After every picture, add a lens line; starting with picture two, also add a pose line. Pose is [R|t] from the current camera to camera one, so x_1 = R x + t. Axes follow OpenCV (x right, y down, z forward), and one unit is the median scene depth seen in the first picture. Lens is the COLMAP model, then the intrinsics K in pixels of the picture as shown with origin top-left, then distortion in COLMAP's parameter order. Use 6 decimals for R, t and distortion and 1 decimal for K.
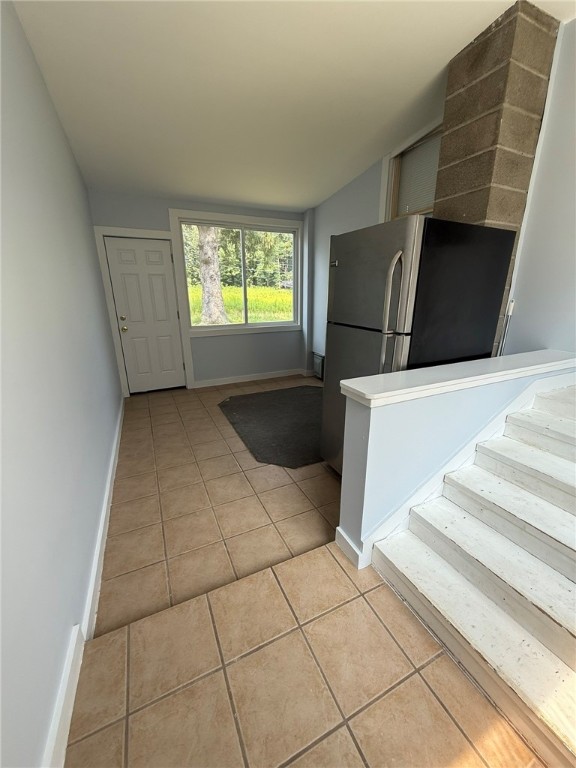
lens RADIAL K [[314.1, 0, 288.0], [0, 314.1, 384.0], [0, 0, 1]] dist [-0.000337, 0.000052]
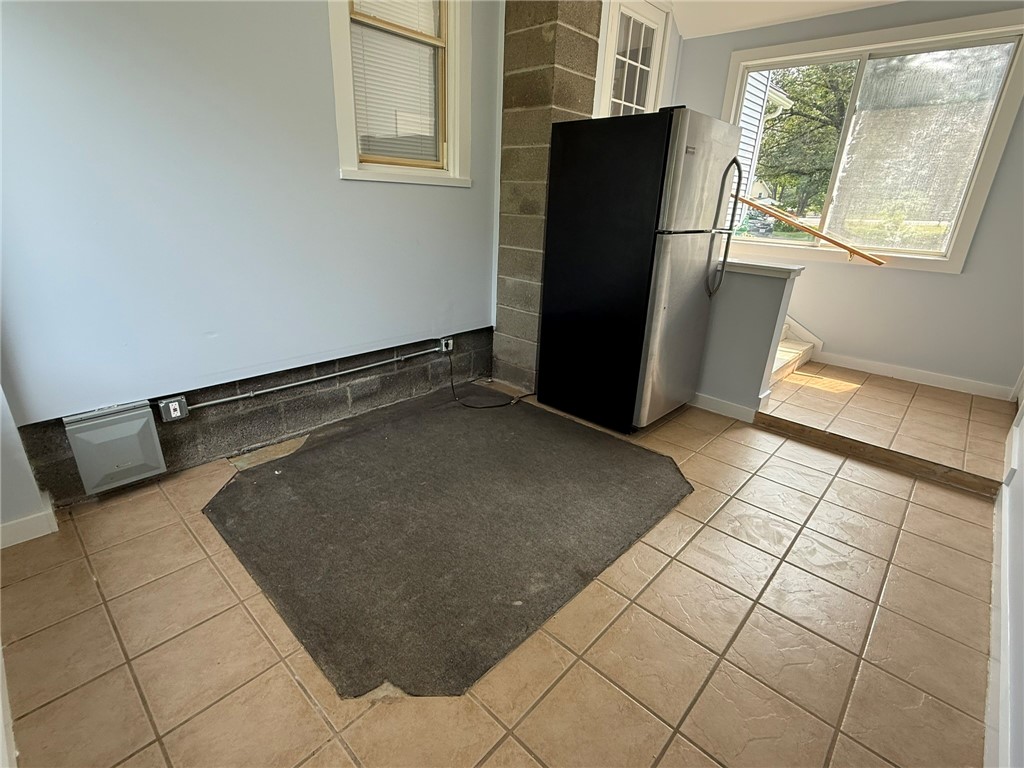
lens RADIAL K [[488.2, 0, 512.0], [0, 488.2, 384.0], [0, 0, 1]] dist [-0.003899, -0.000563]
pose [[-0.372073, -0.338799, 0.864162, -0.711606], [0.227915, 0.869156, 0.438888, -0.409368], [-0.899787, 0.360254, -0.246172, 1.513133]]
